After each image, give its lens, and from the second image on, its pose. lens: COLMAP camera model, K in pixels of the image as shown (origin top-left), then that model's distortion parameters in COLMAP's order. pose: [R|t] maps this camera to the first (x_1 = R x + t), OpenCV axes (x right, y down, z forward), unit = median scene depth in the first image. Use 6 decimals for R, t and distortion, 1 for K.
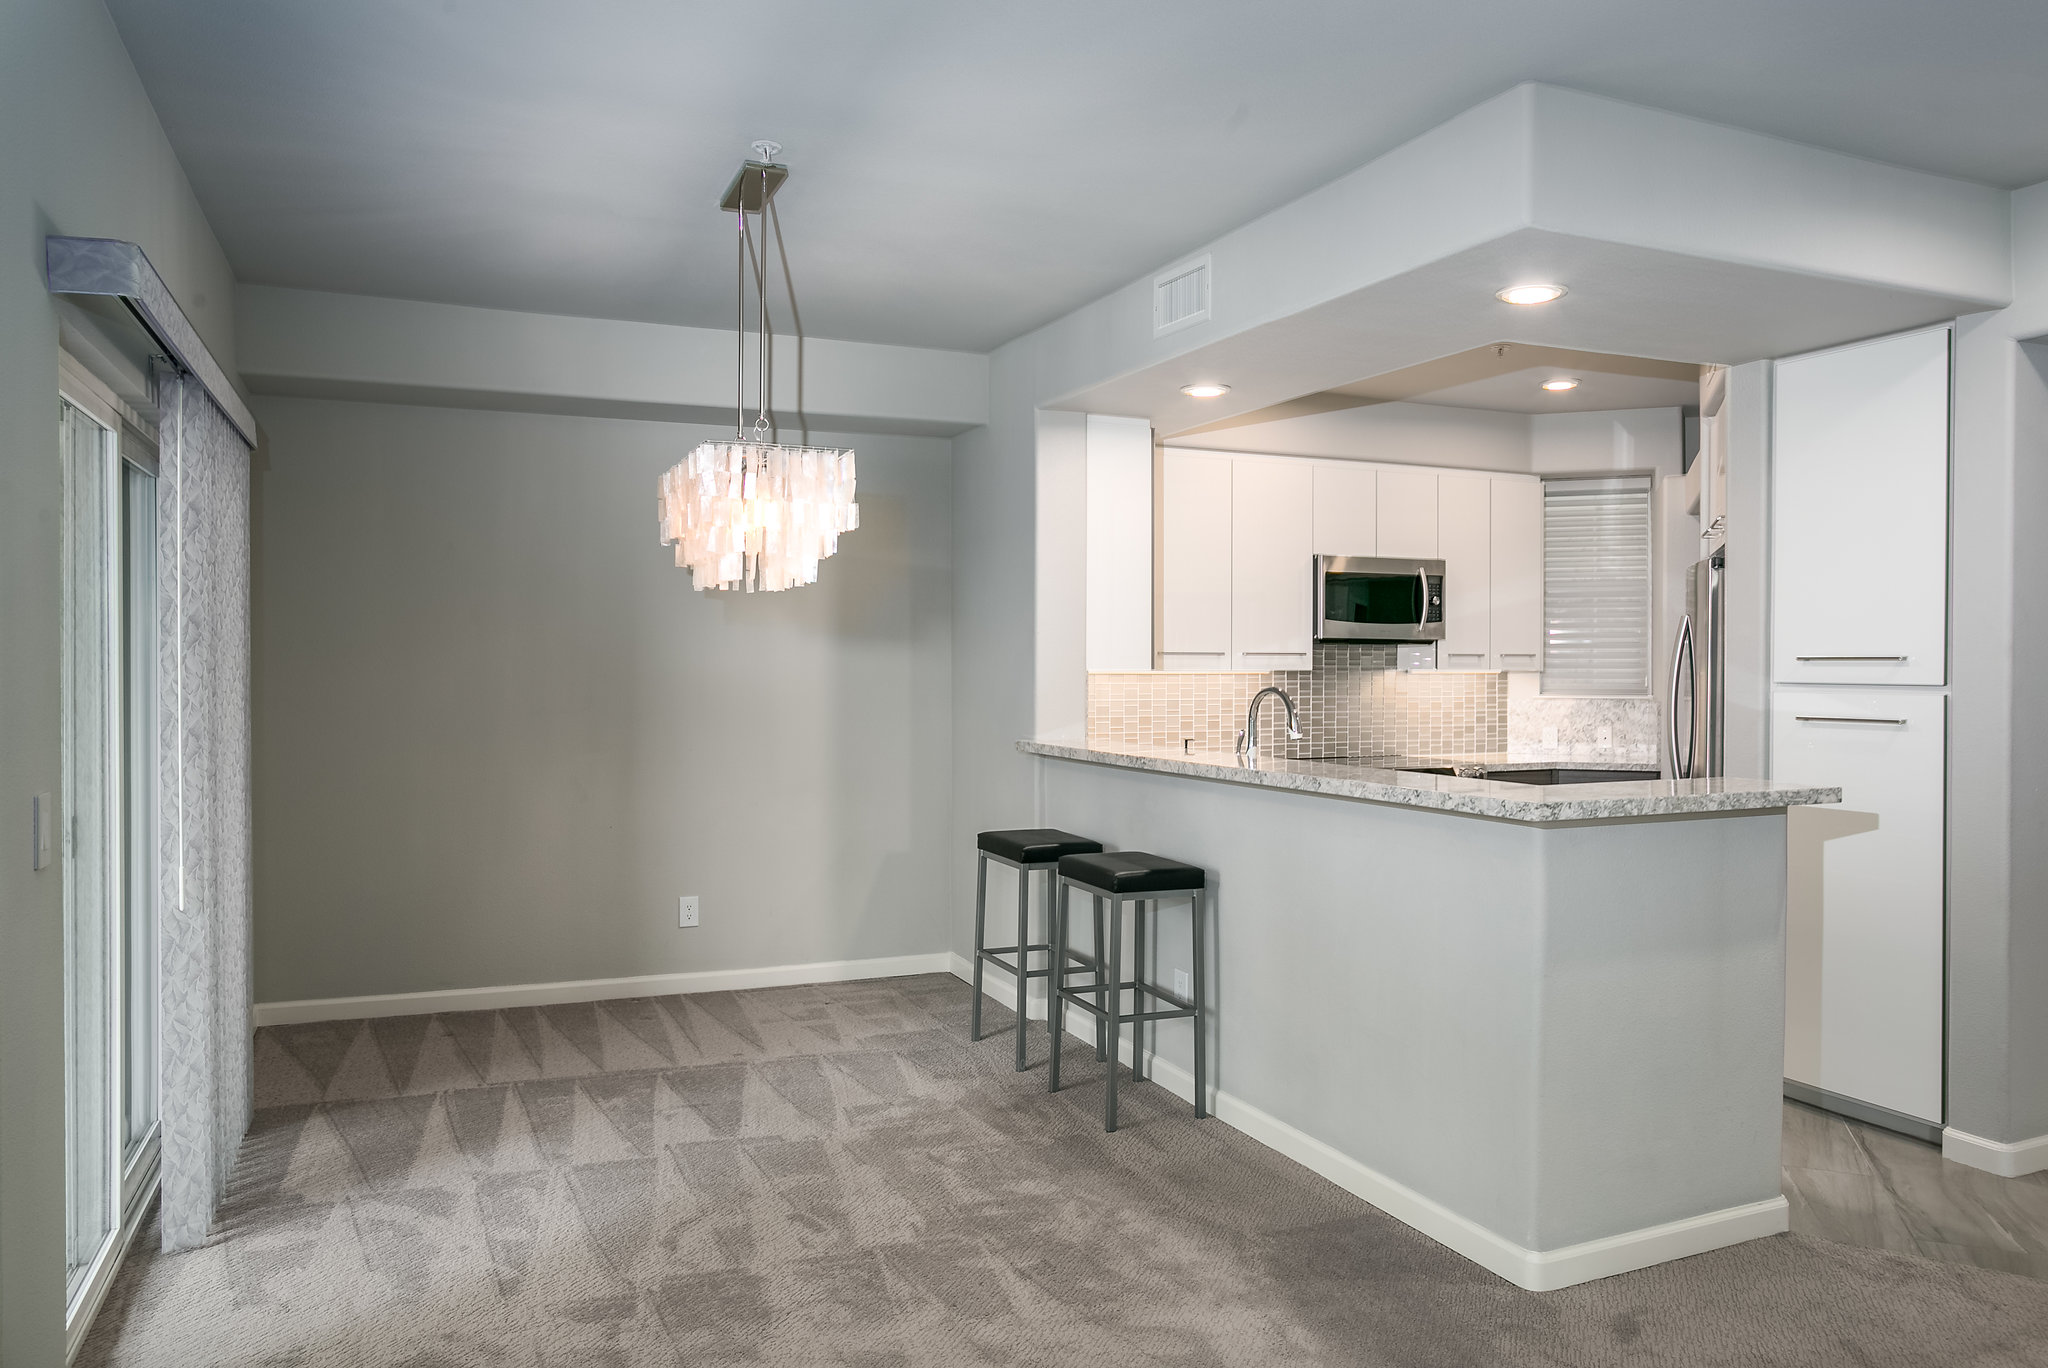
lens RADIAL K [[1459.2, 0, 1024.0], [0, 1459.2, 684.0], [0, 0, 1]] dist [-0.049568, 0.060468]
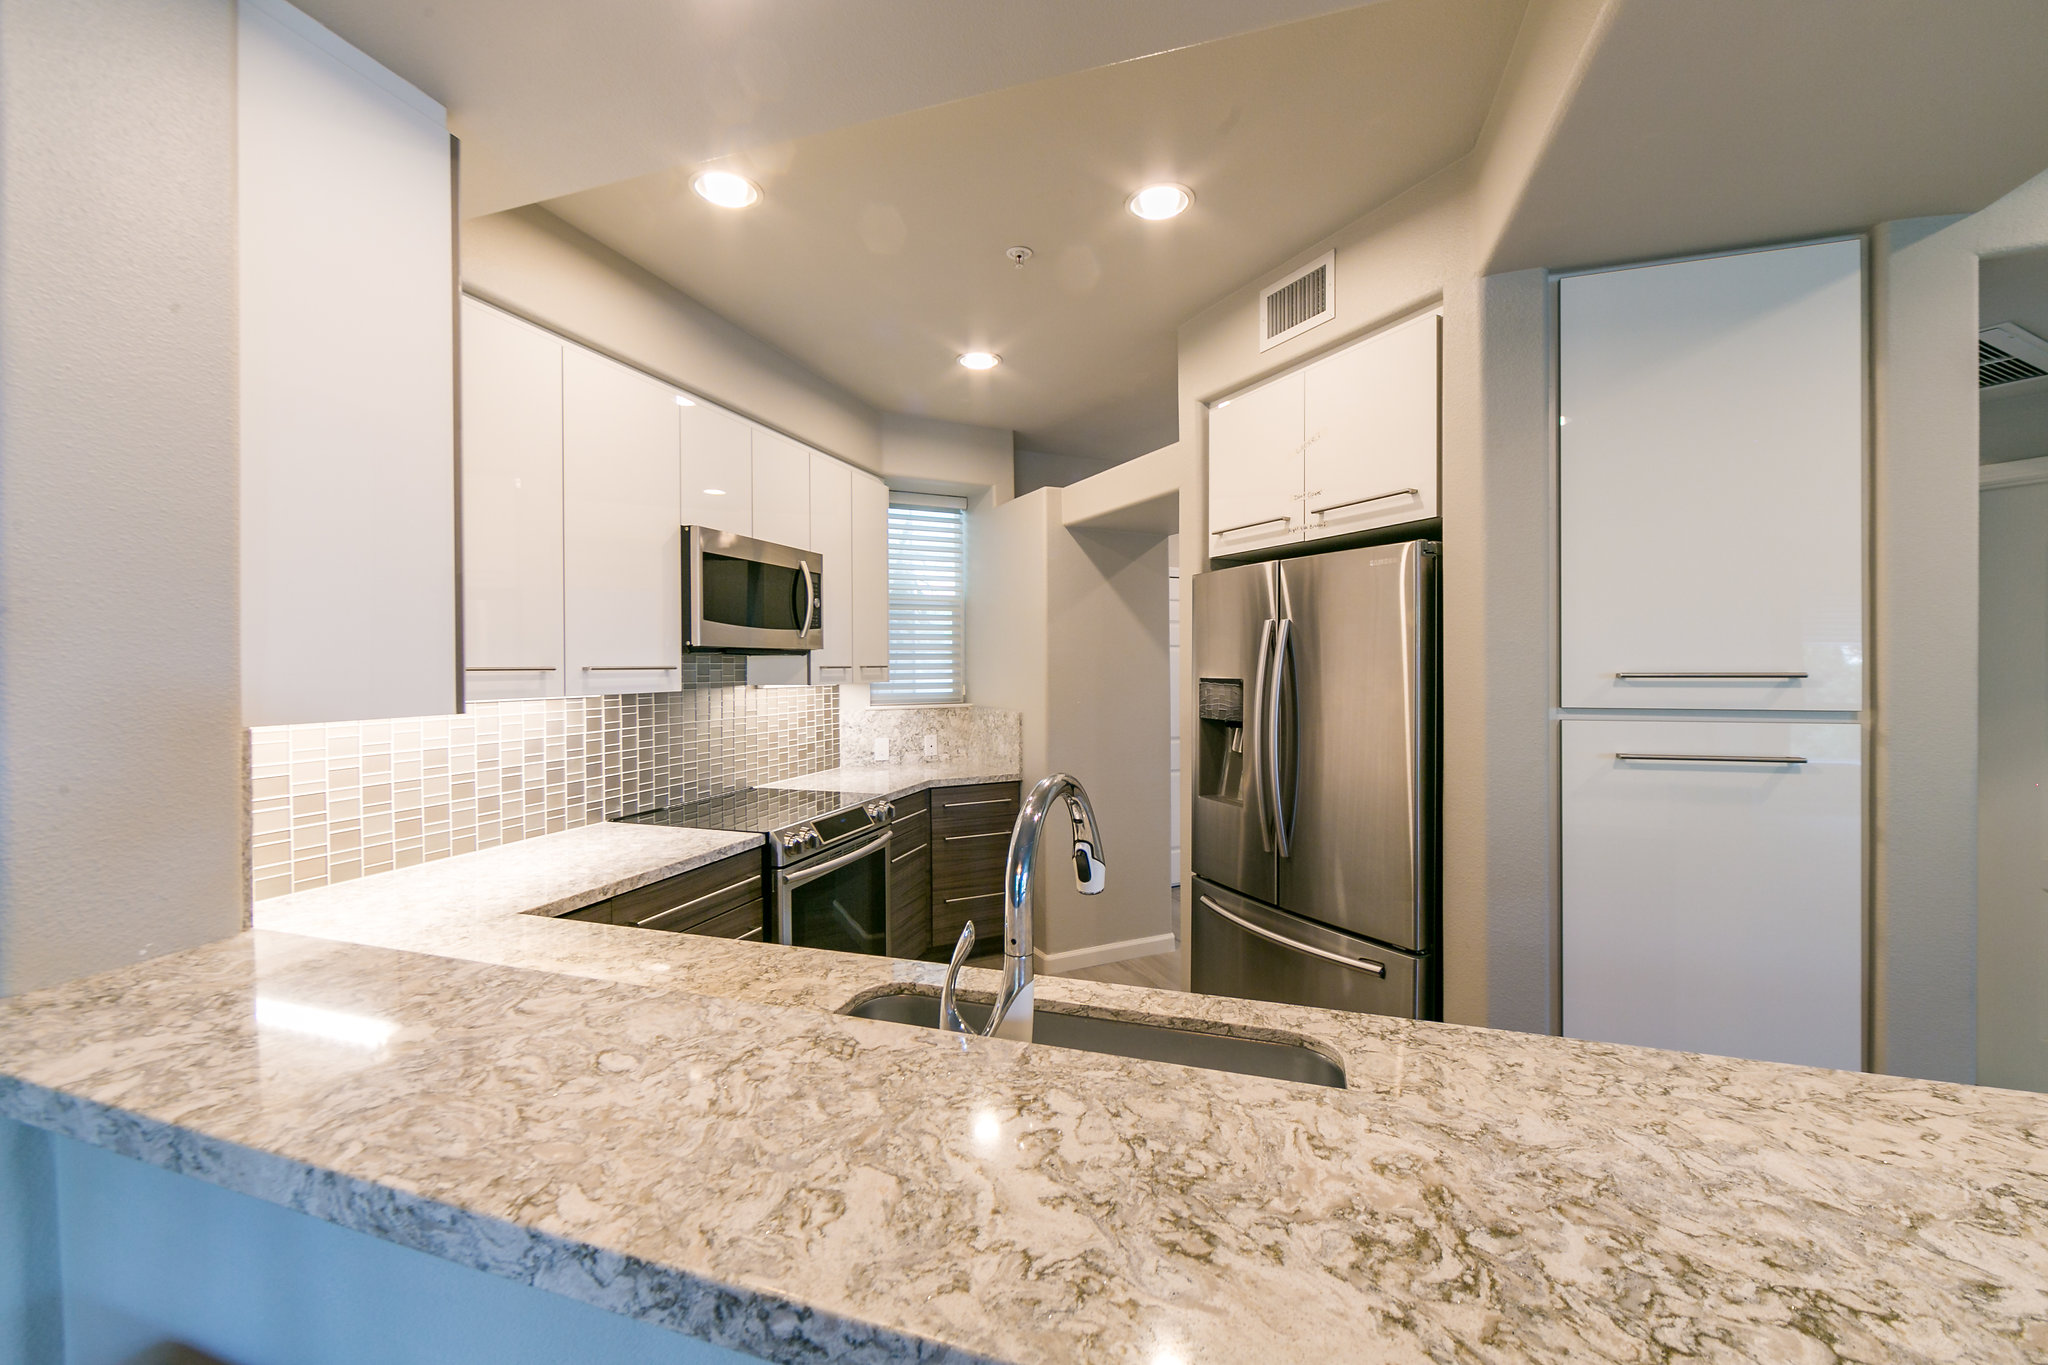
lens RADIAL K [[812.6, 0, 1042.5], [0, 812.6, 668.4], [0, 0, 1]] dist [0.001773, 0.000192]
pose [[0.661089, -0.008644, 0.750258, 0.019848], [0.016262, 0.999864, -0.002810, -0.016204], [-0.750131, 0.014058, 0.661139, 0.597786]]
